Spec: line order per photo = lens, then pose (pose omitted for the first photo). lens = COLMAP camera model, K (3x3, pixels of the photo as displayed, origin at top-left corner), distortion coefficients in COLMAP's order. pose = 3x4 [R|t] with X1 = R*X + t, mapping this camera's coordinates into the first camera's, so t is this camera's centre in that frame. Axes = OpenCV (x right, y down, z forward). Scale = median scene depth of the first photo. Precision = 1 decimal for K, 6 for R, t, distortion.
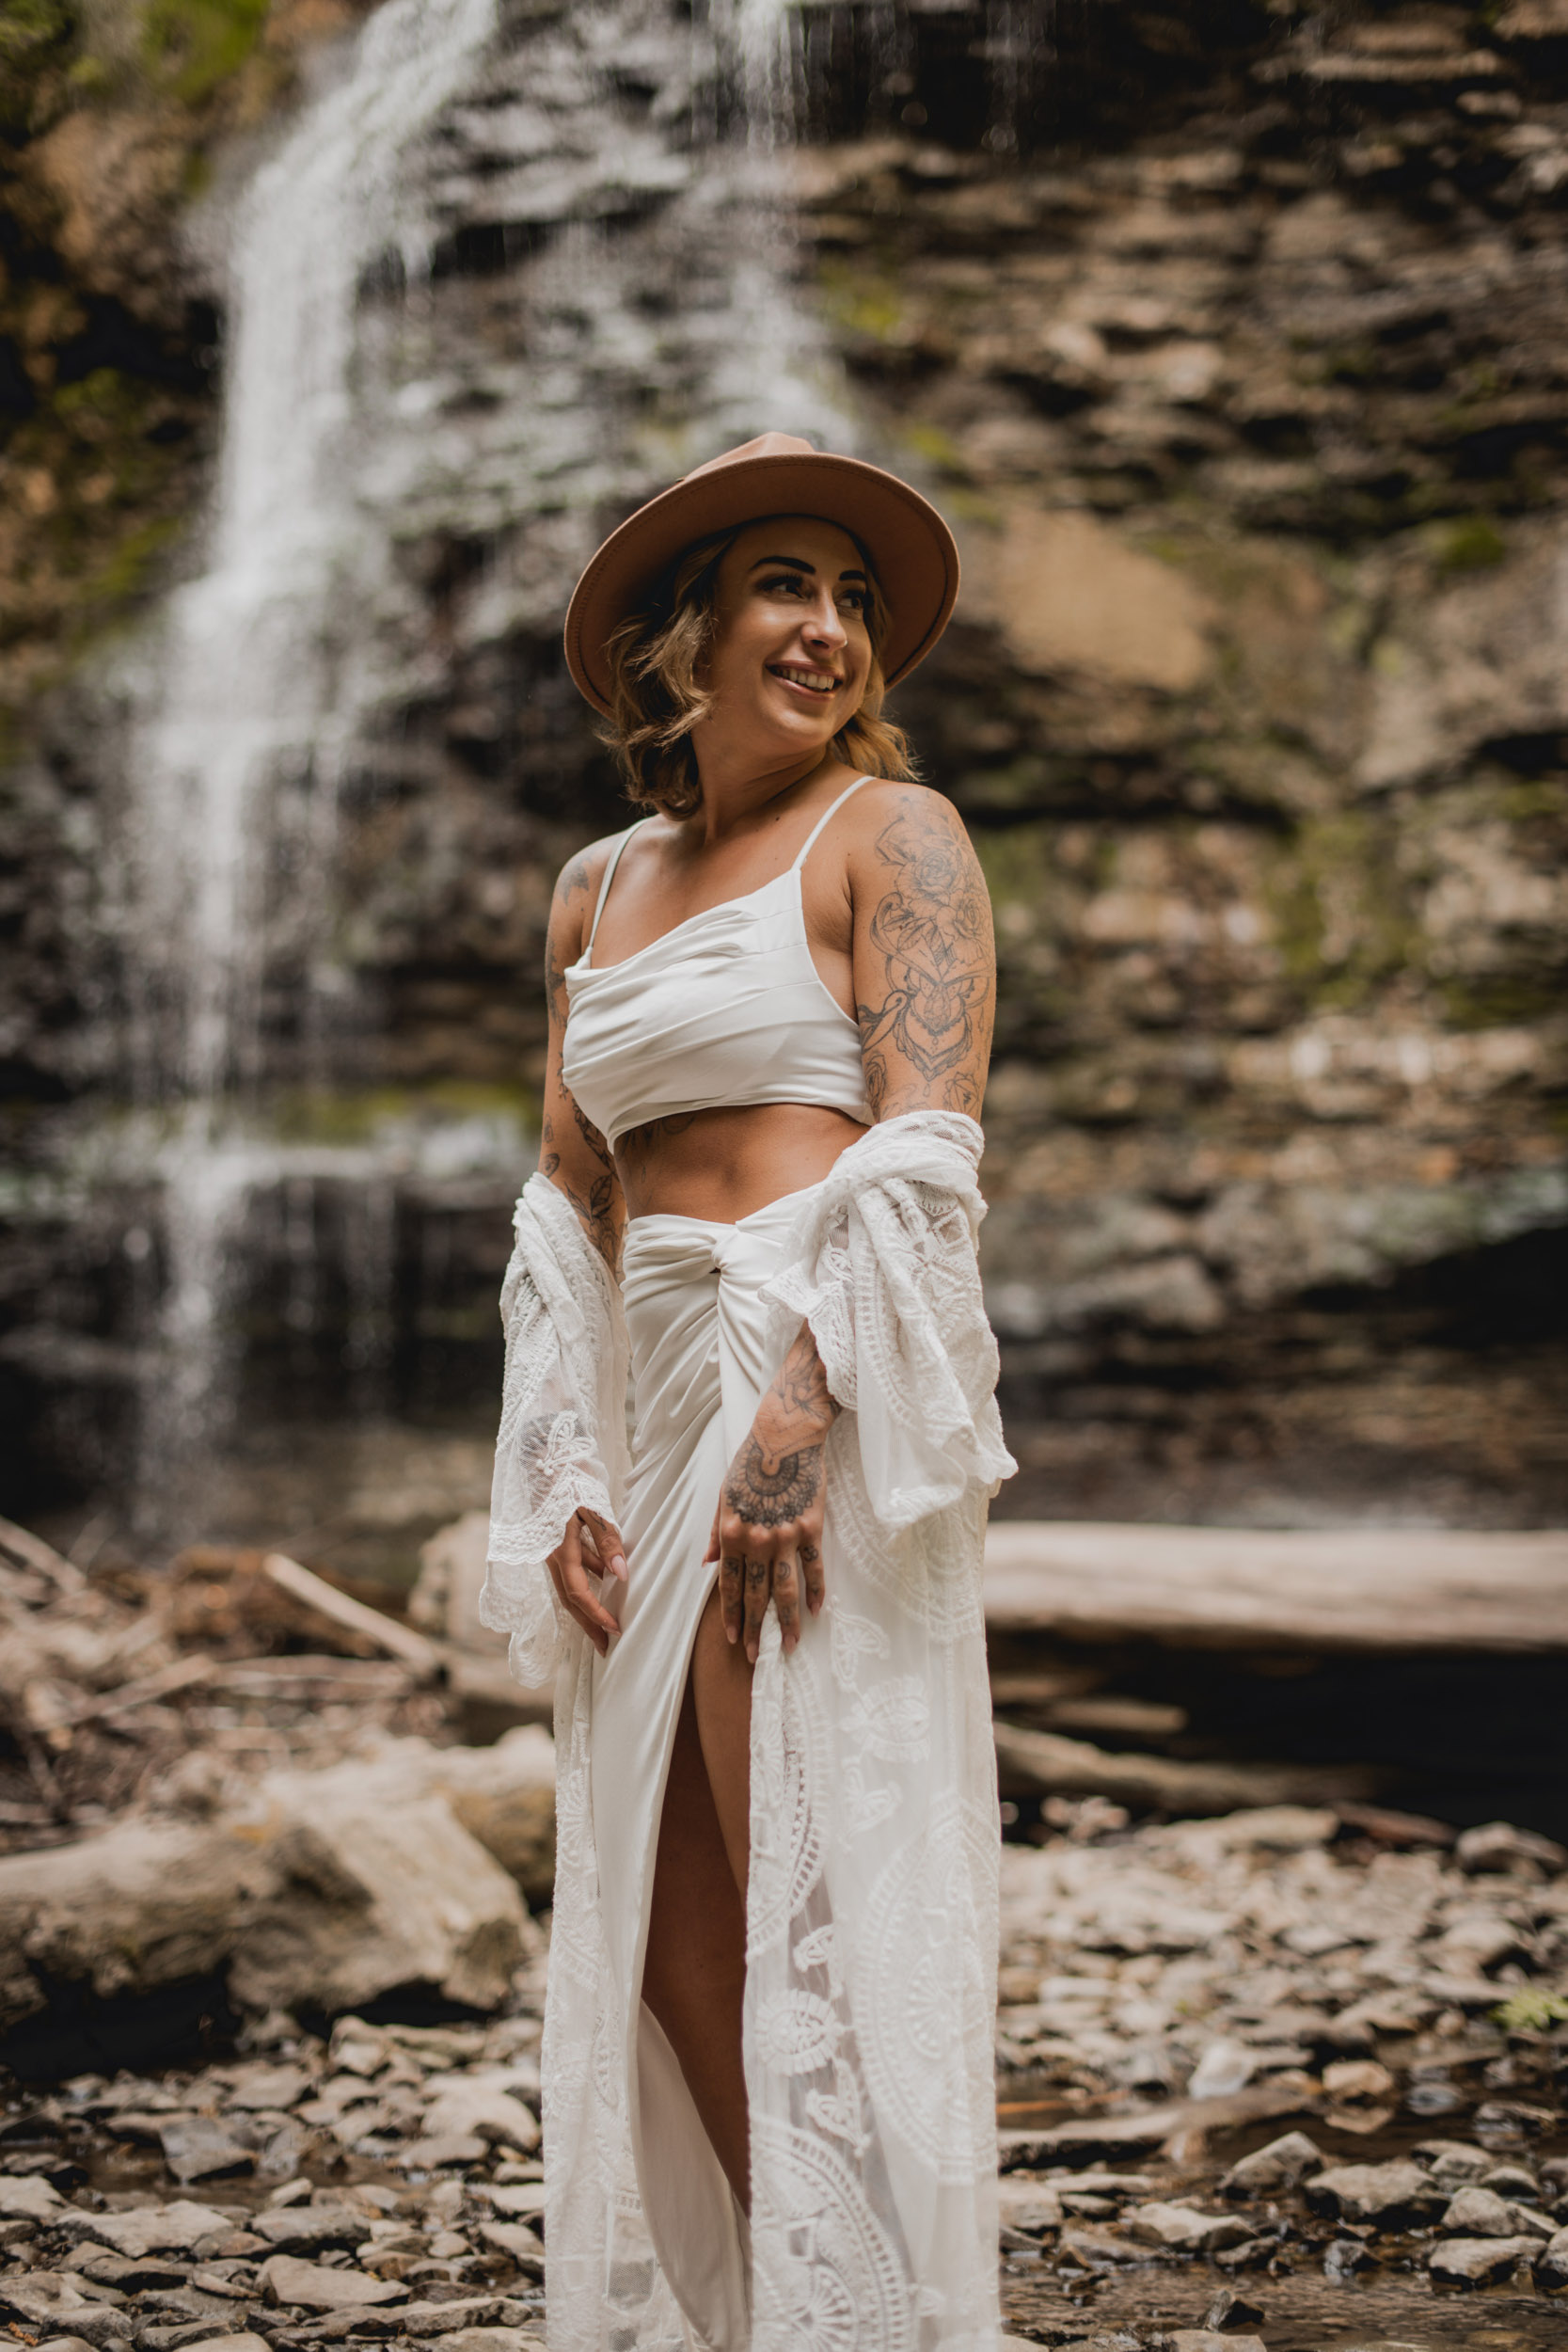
lens RADIAL K [[3433.4, 0, 800.7], [0, 3433.4, 1184.0], [0, 0, 1]] dist [-0.004529, 0.136053]
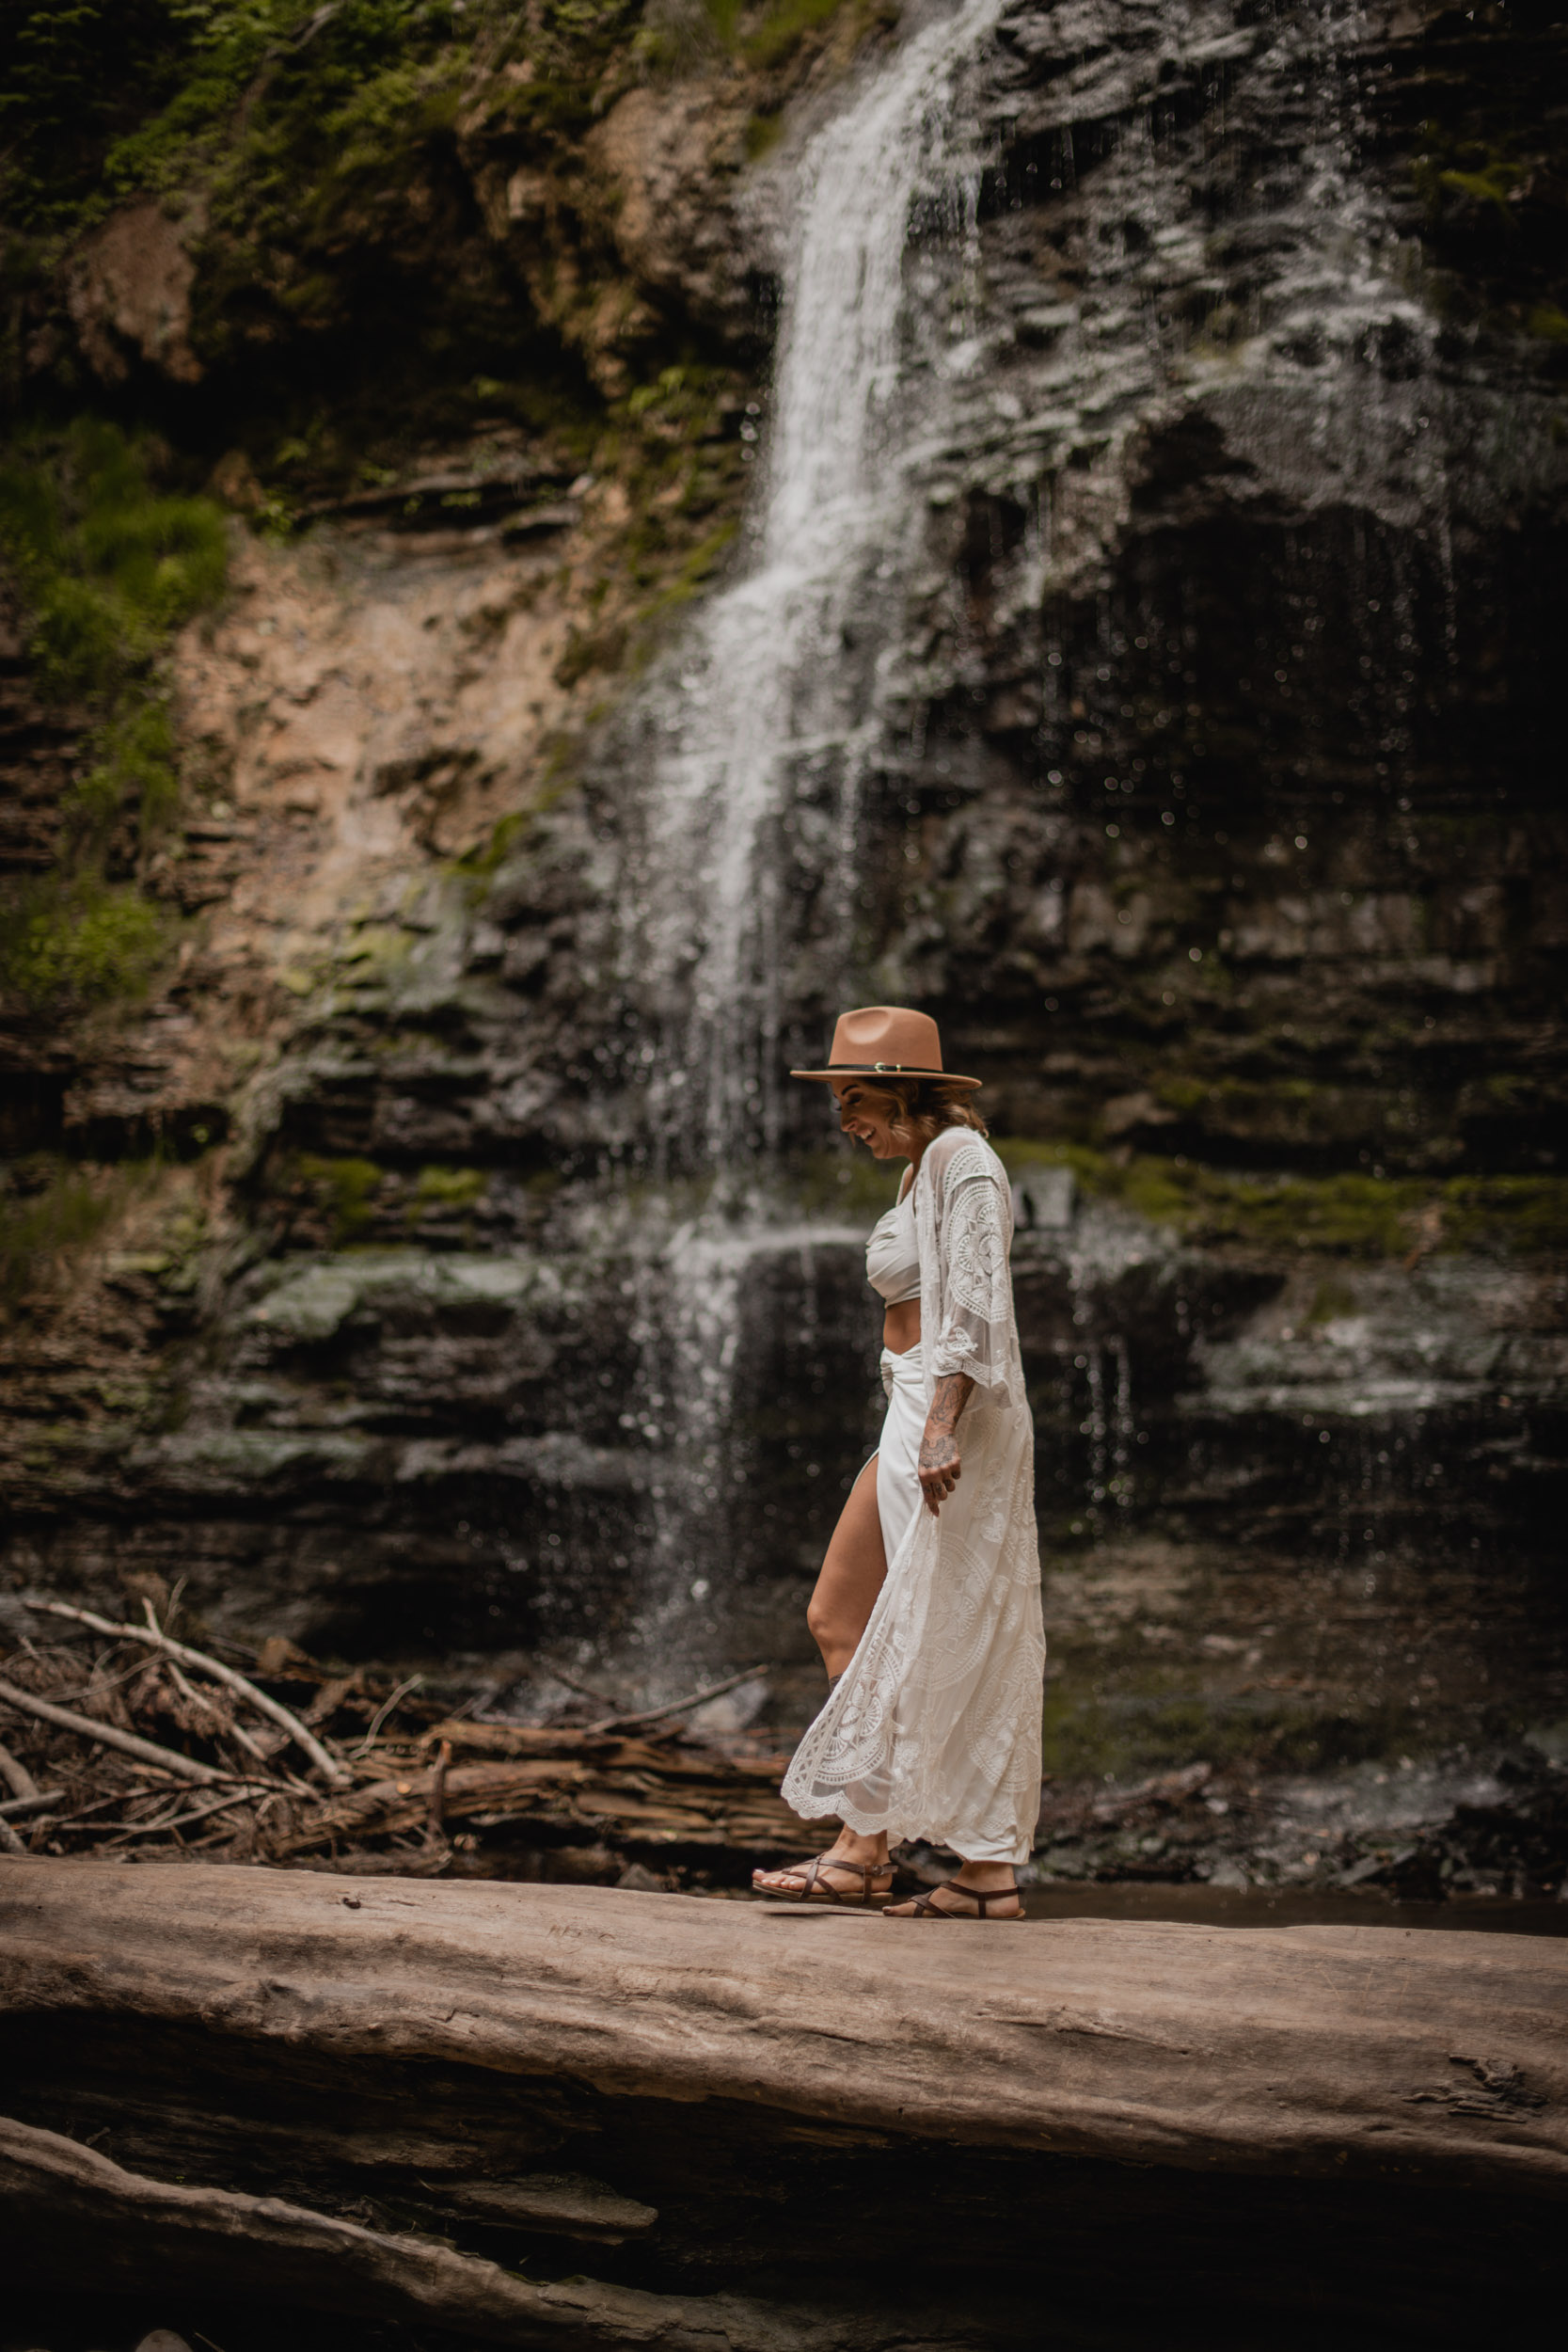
lens RADIAL K [[3379.3, 0, 798.9], [0, 3379.3, 1179.5], [0, 0, 1]] dist [-0.003230, 0.143045]
pose [[0.935597, -0.035520, -0.351278, 0.148389], [0.031228, 0.999352, -0.017880, -0.005445], [0.351685, 0.005759, 0.936101, 0.196035]]
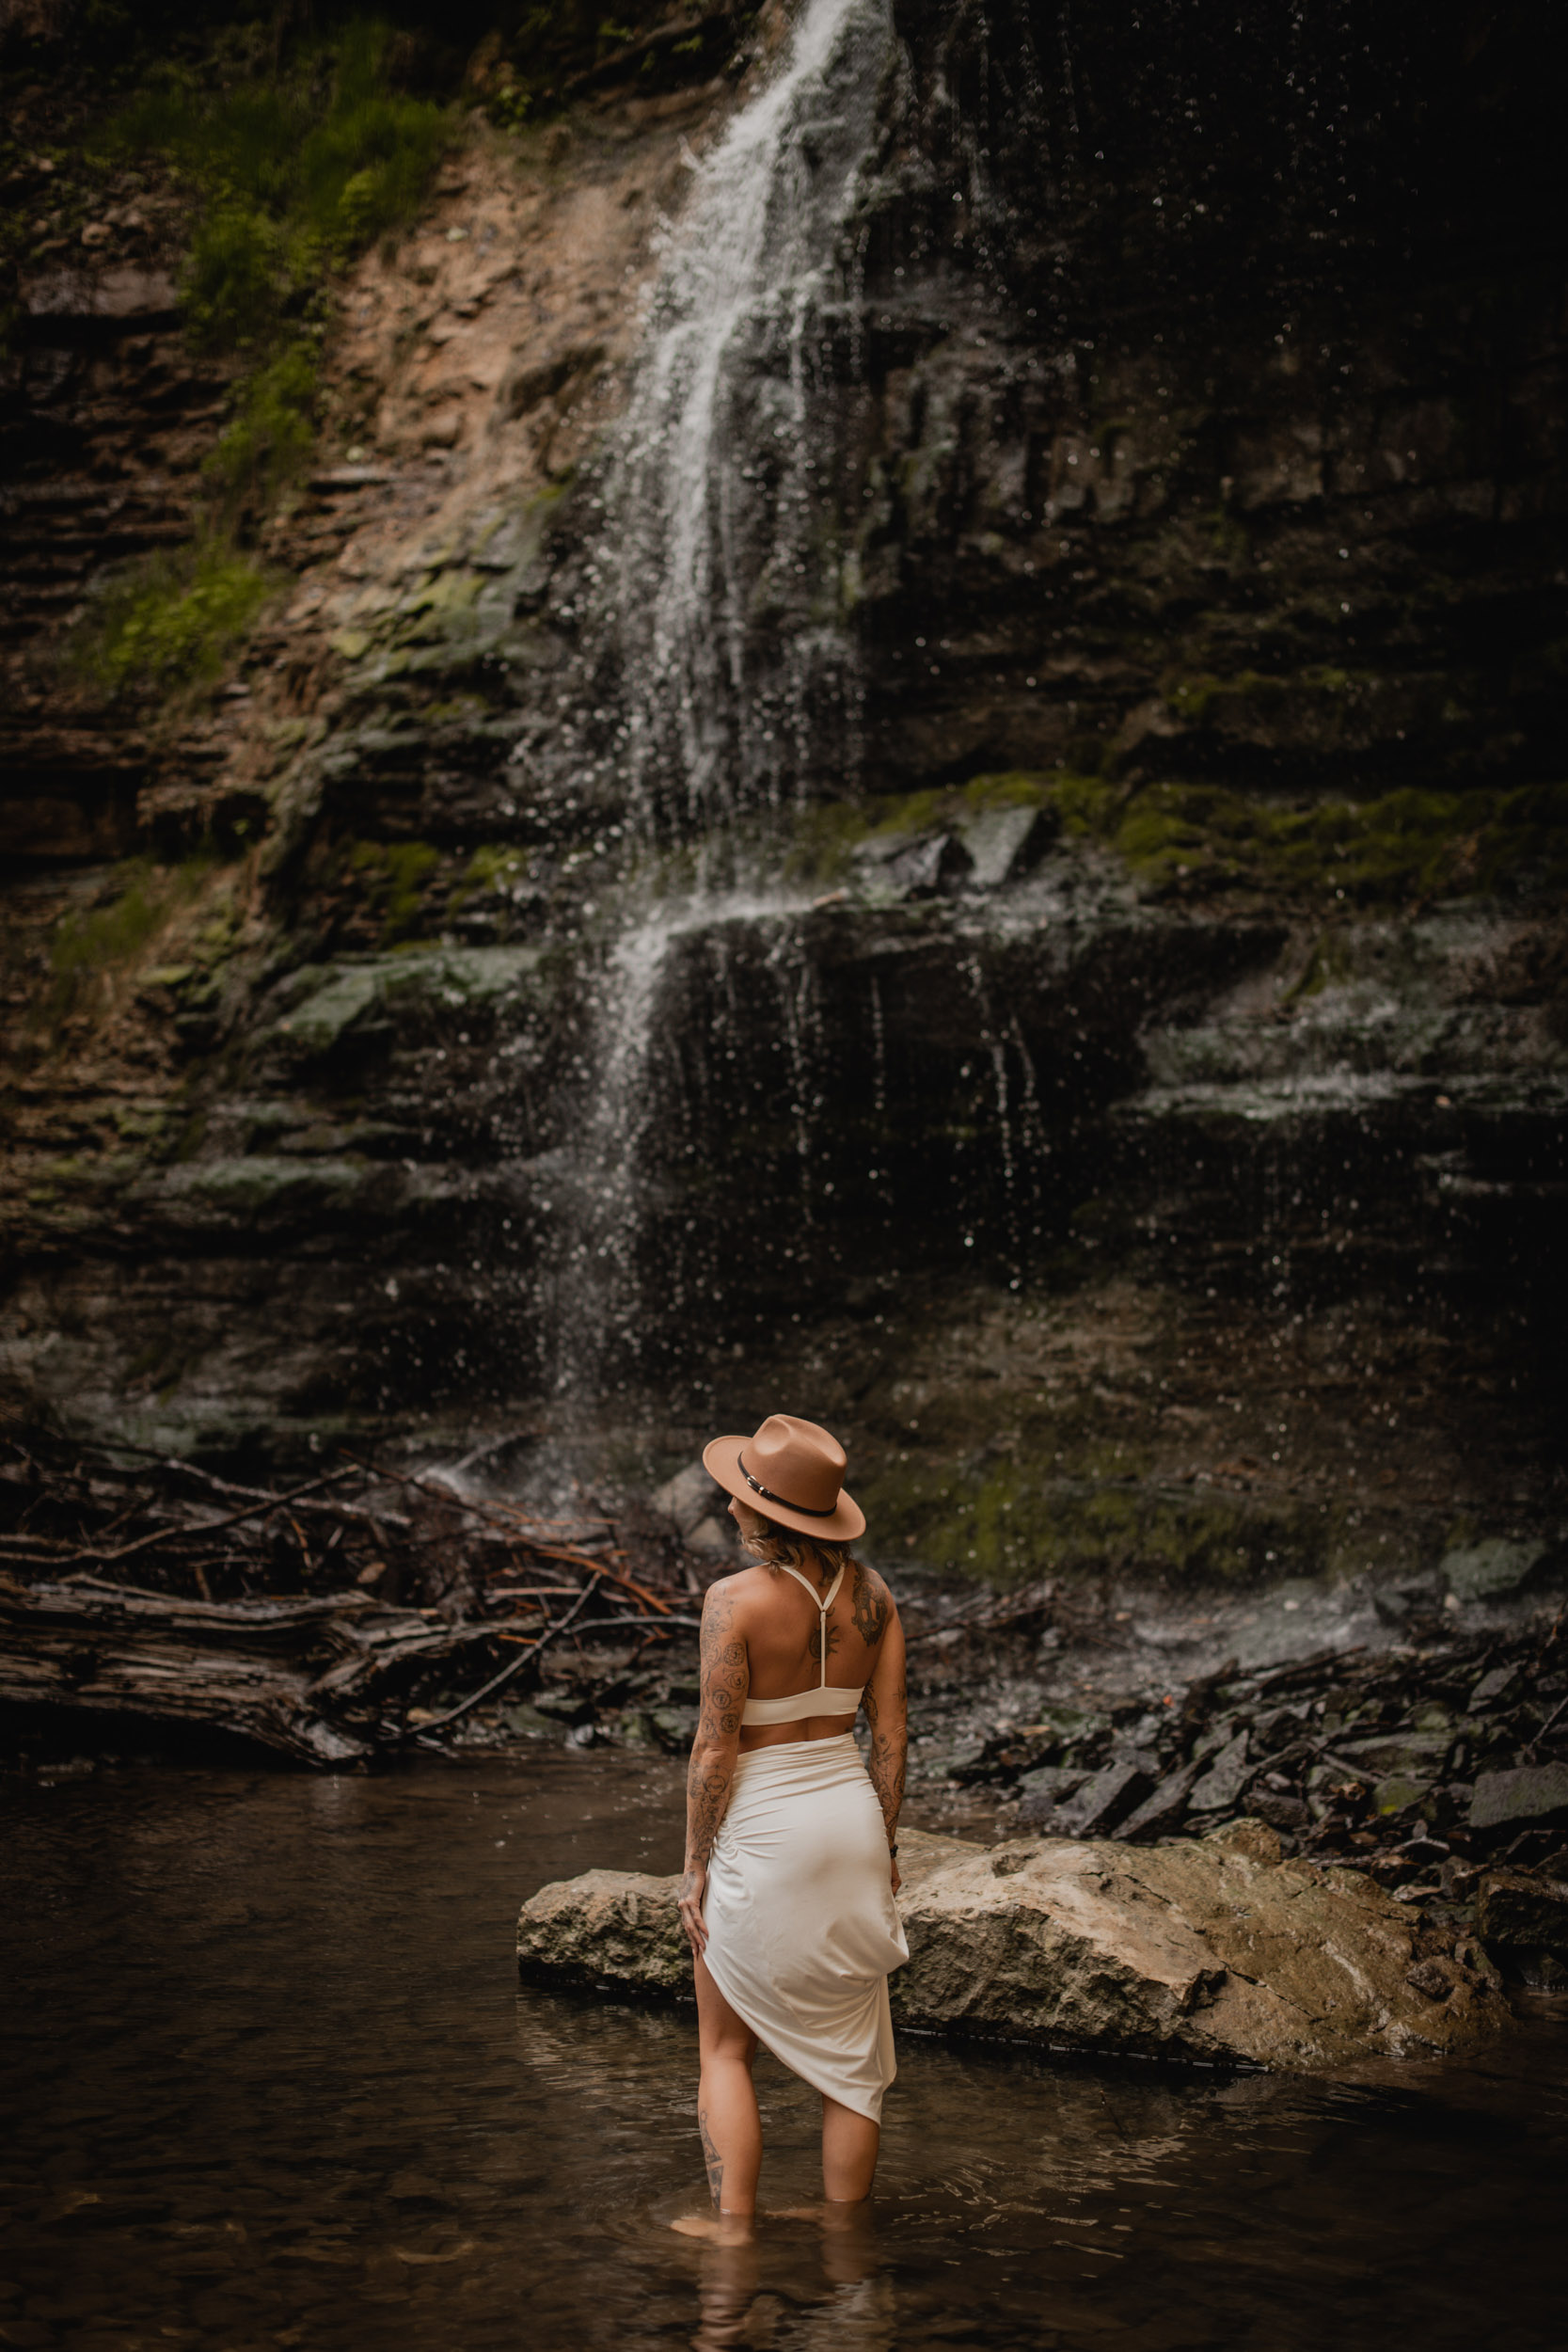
lens RADIAL K [[3377.6, 0, 794.2], [0, 3377.6, 1179.1], [0, 0, 1]] dist [-0.002292, 0.115892]
pose [[0.668208, -0.008670, -0.743924, 0.373402], [0.091316, 0.993327, 0.070446, 0.000324], [0.738349, -0.115005, 0.664541, 0.527751]]
